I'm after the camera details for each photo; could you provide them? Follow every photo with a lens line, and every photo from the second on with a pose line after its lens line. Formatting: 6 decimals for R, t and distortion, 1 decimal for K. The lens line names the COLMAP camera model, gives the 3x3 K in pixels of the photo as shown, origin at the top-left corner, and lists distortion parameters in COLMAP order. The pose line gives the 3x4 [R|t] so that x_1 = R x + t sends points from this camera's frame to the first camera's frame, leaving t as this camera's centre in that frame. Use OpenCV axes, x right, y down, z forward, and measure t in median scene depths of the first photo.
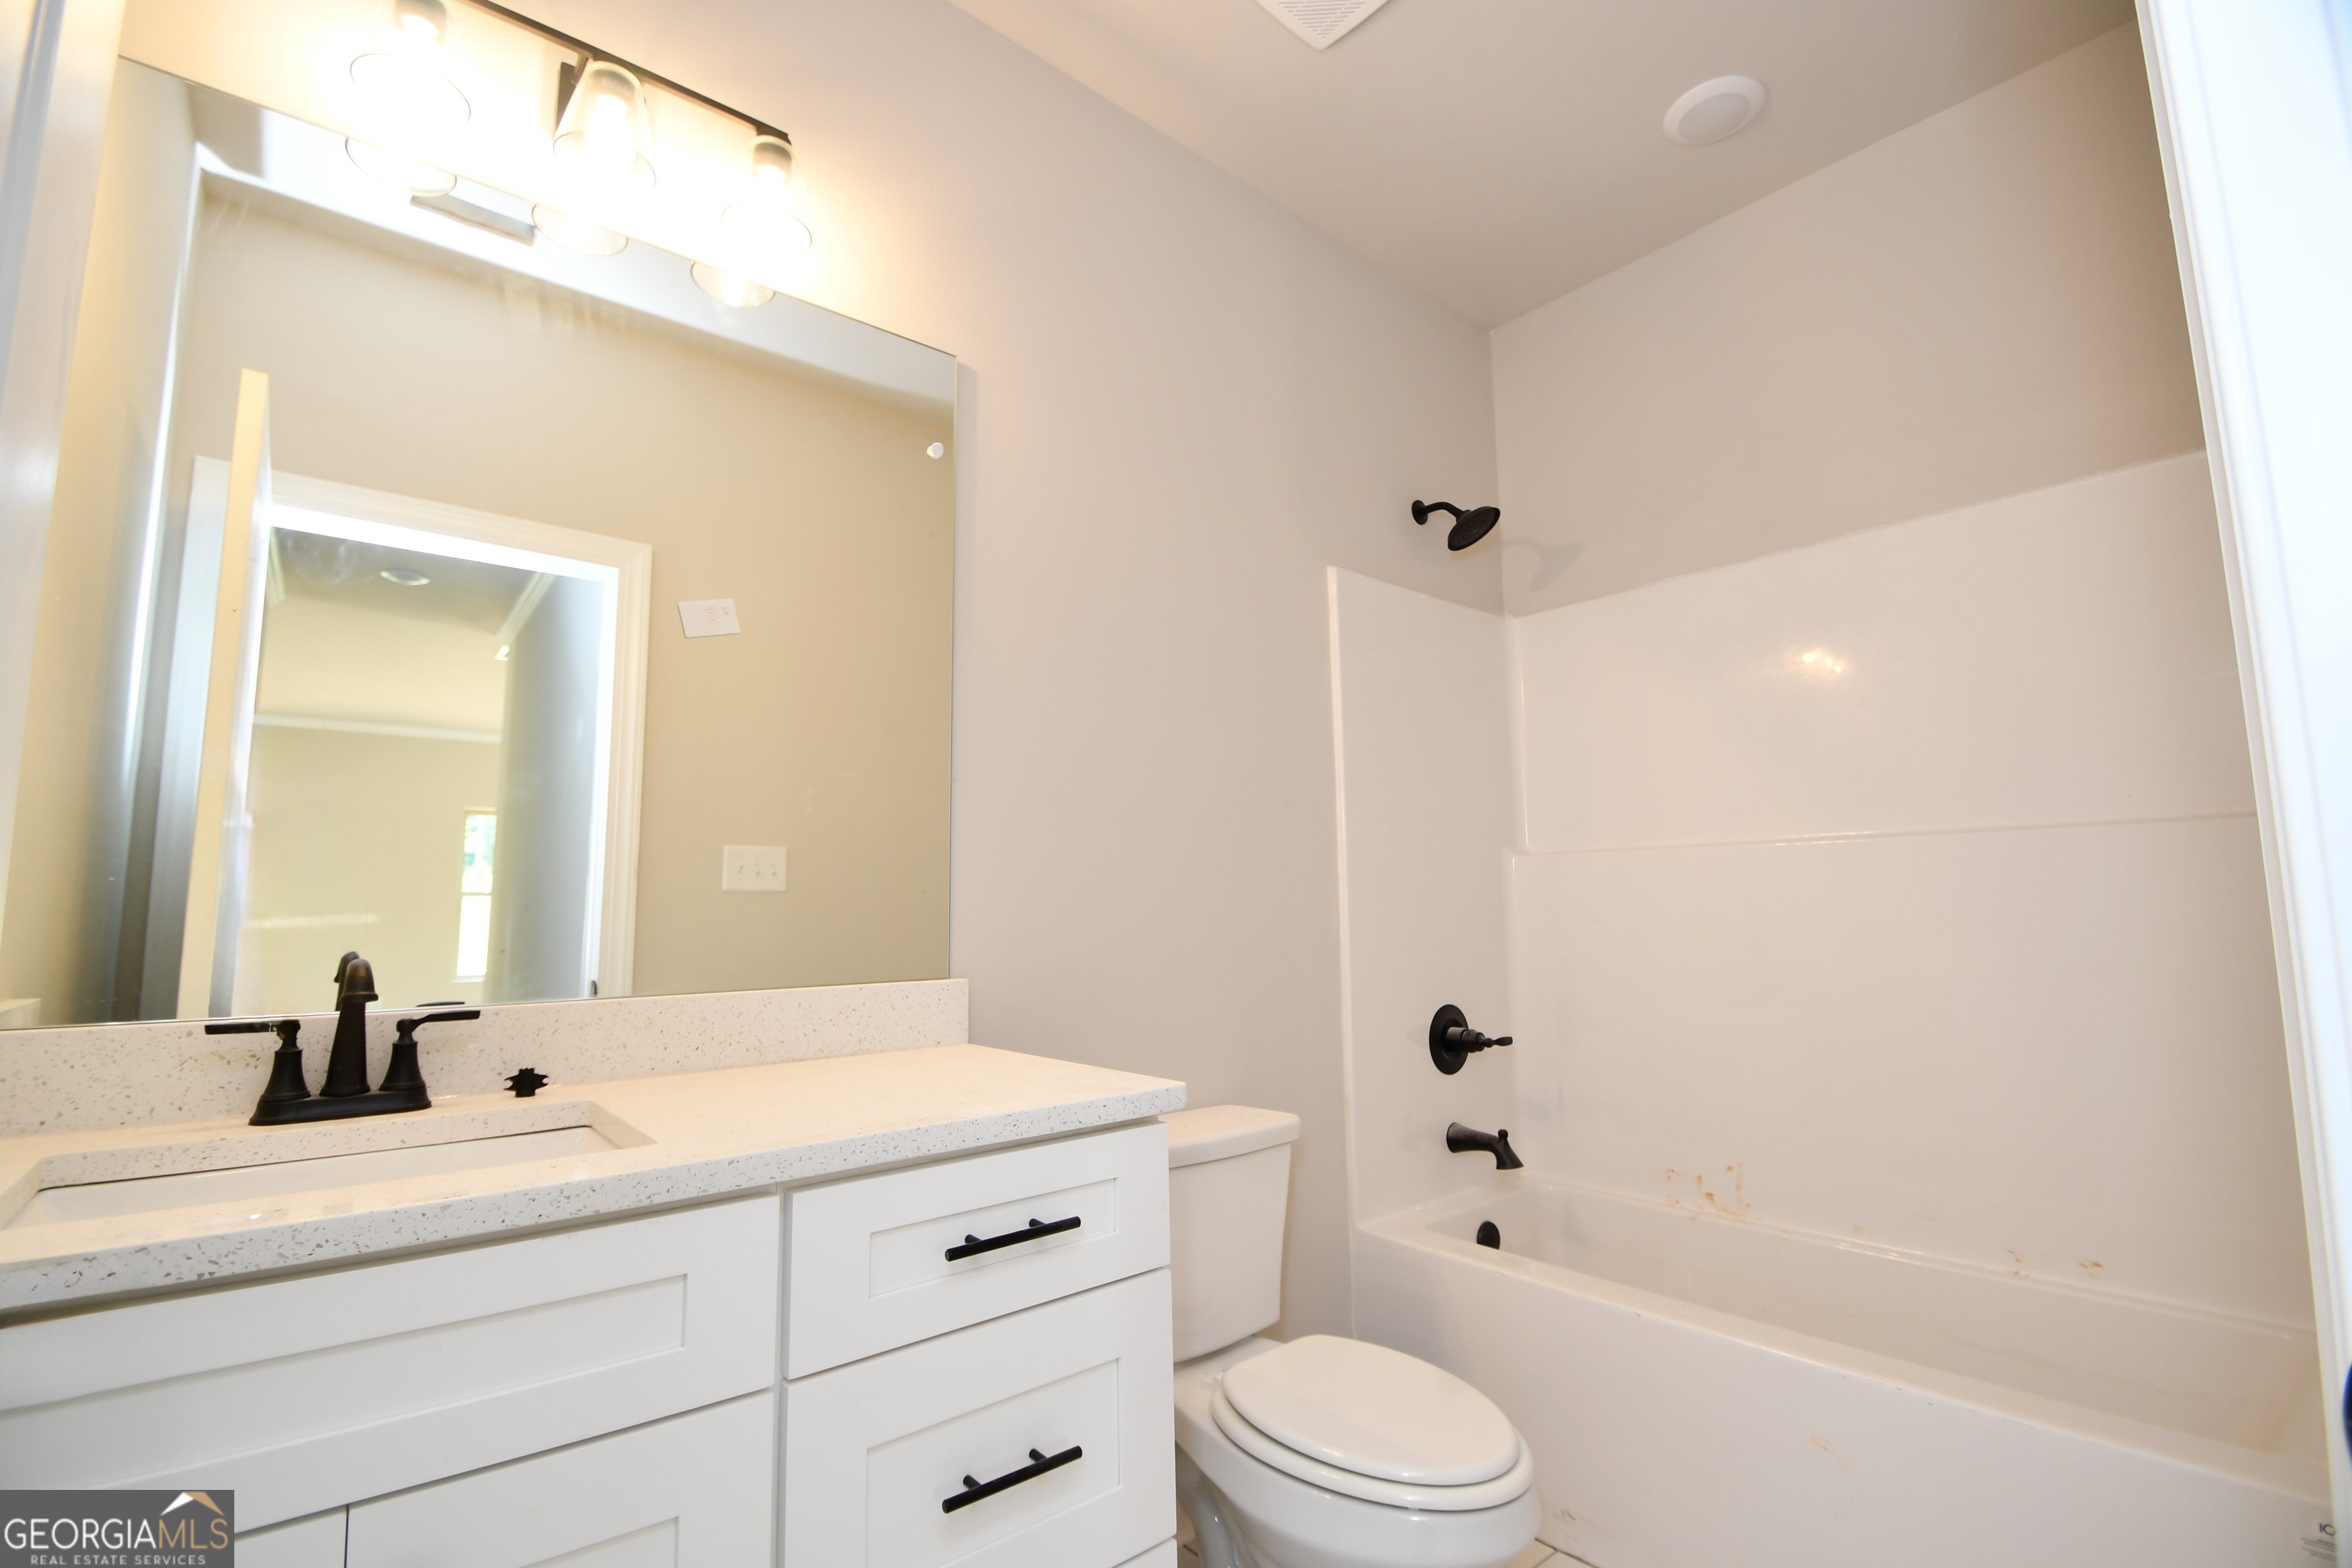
lens RADIAL K [[1050.0, 0, 1165.1], [0, 1050.0, 778.7], [0, 0, 1]] dist [0.004206, 0.000121]
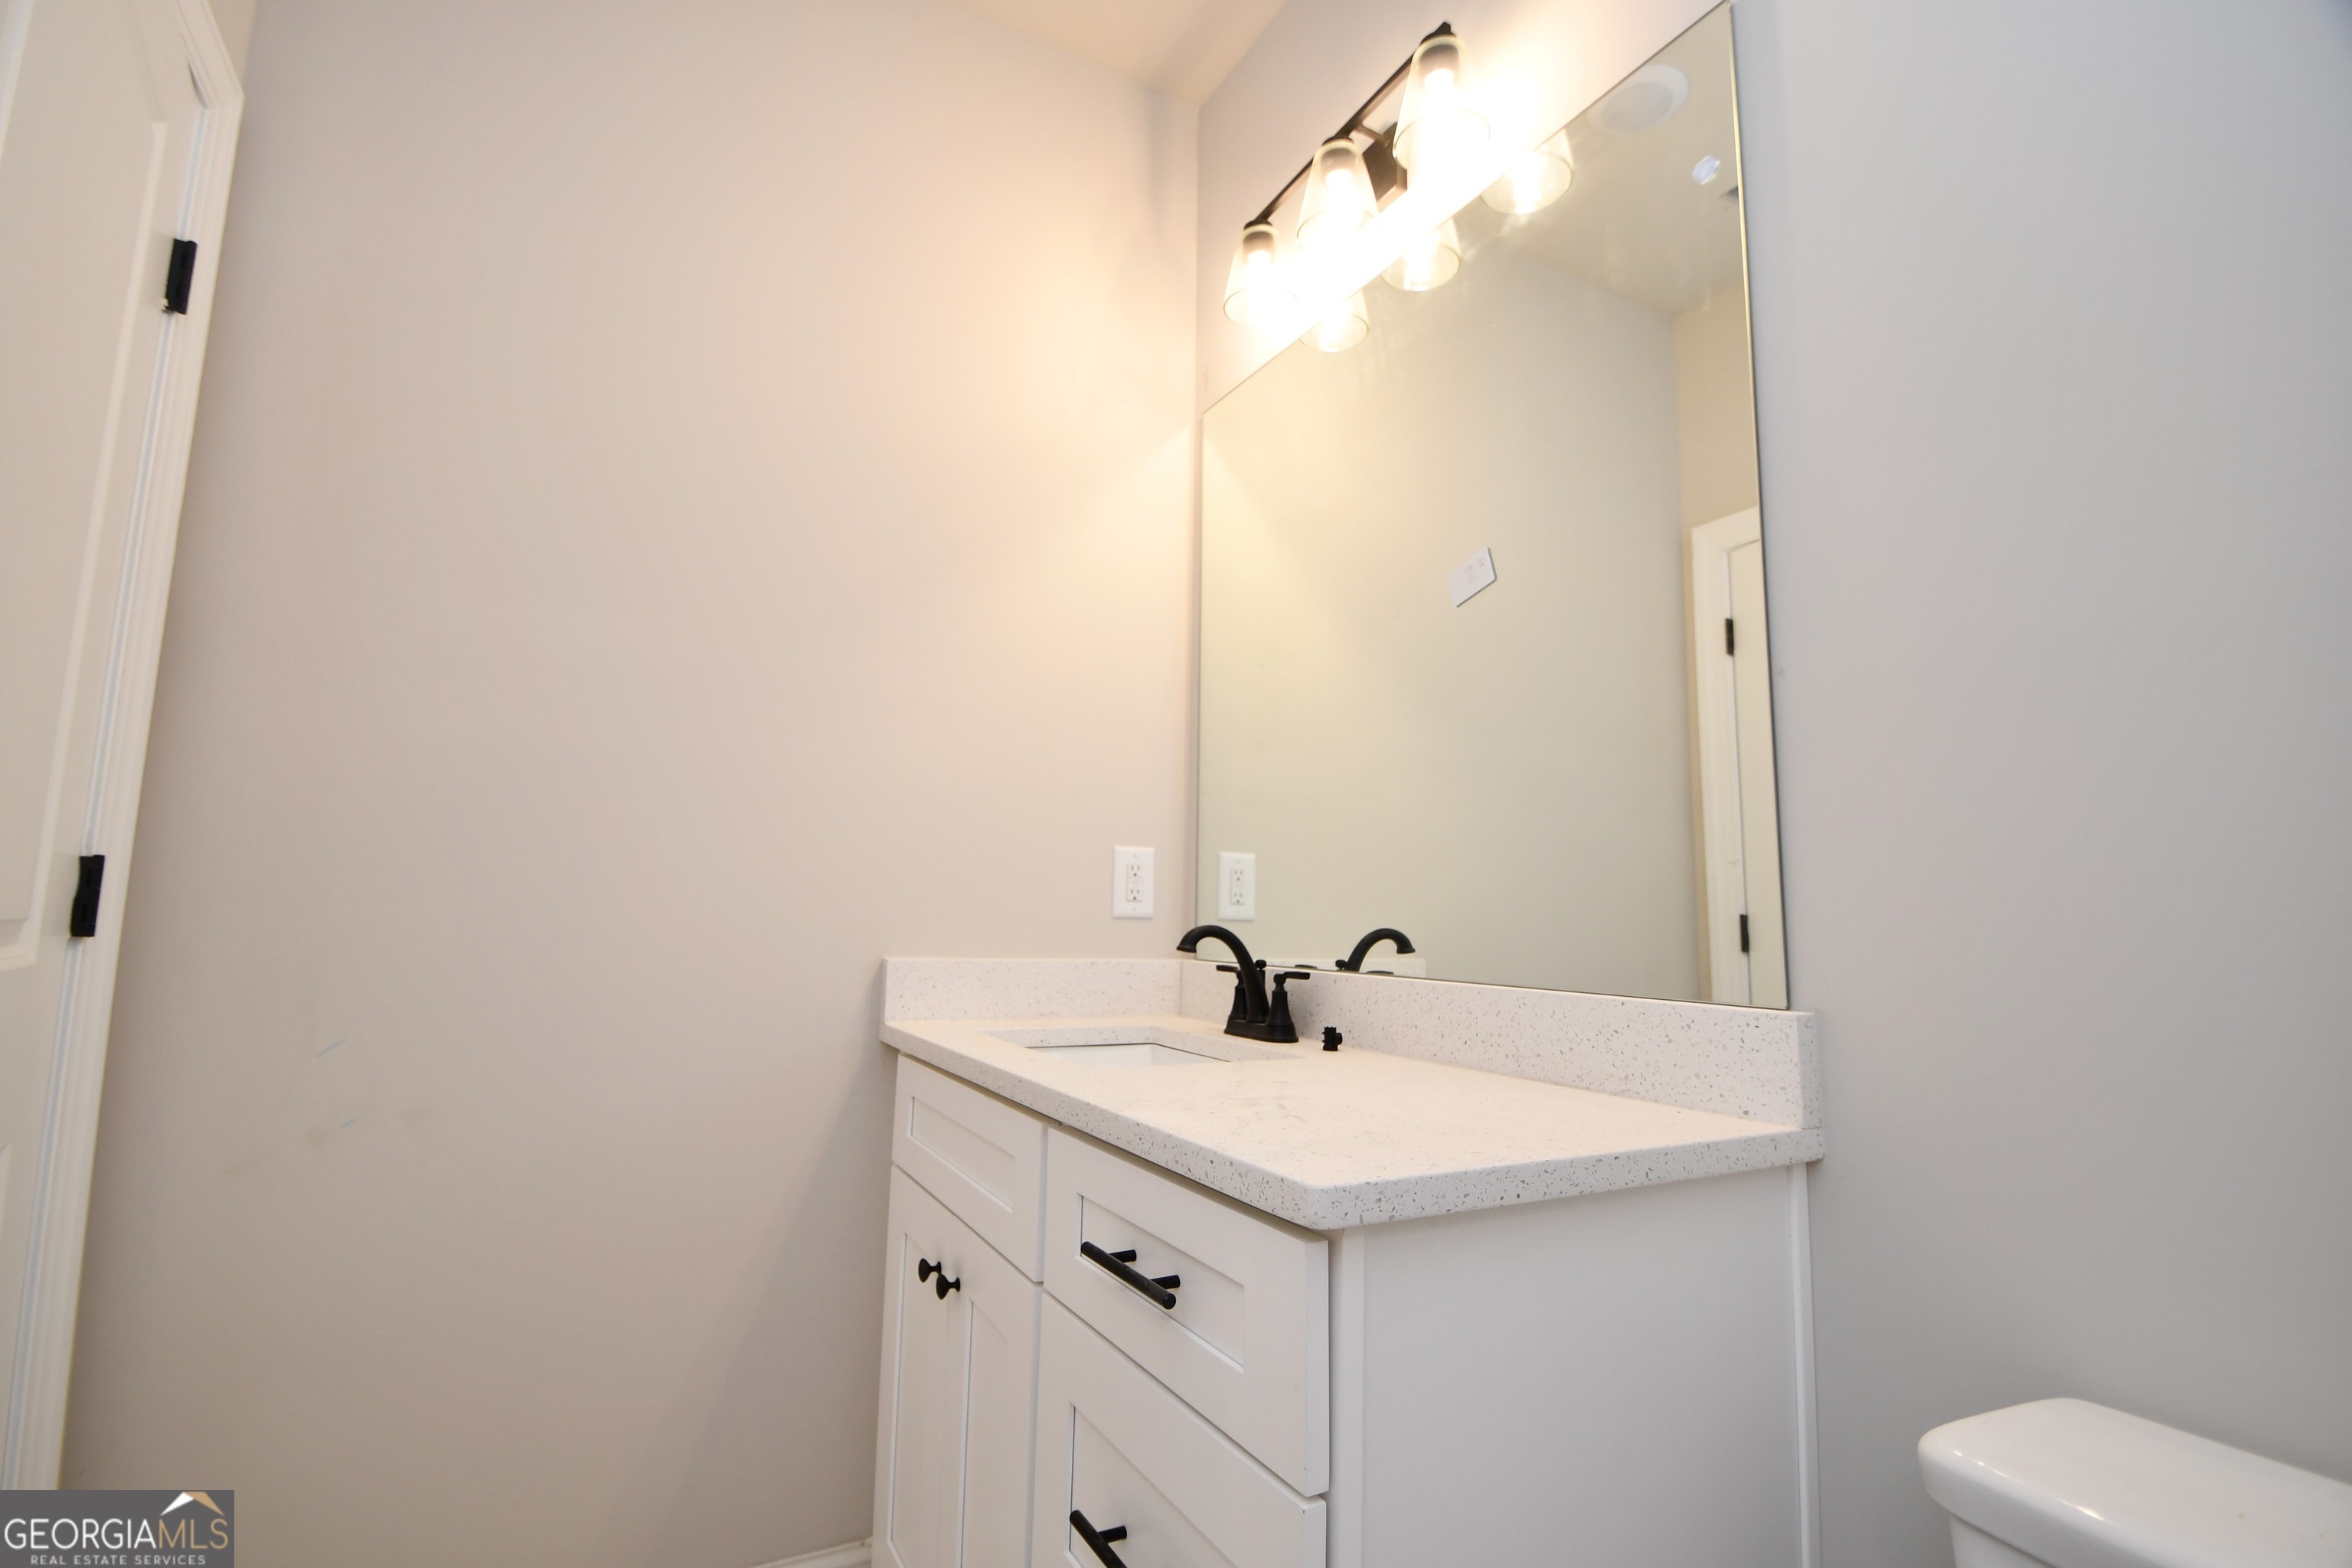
lens RADIAL K [[1050.0, 0, 1166.8], [0, 1050.0, 785.8], [0, 0, 1]] dist [0.004206, 0.000121]
pose [[-0.212622, -0.120516, -0.969674, 0.593308], [0.098650, 0.984647, -0.144008, 0.157881], [0.972142, -0.126278, -0.197469, 1.065079]]
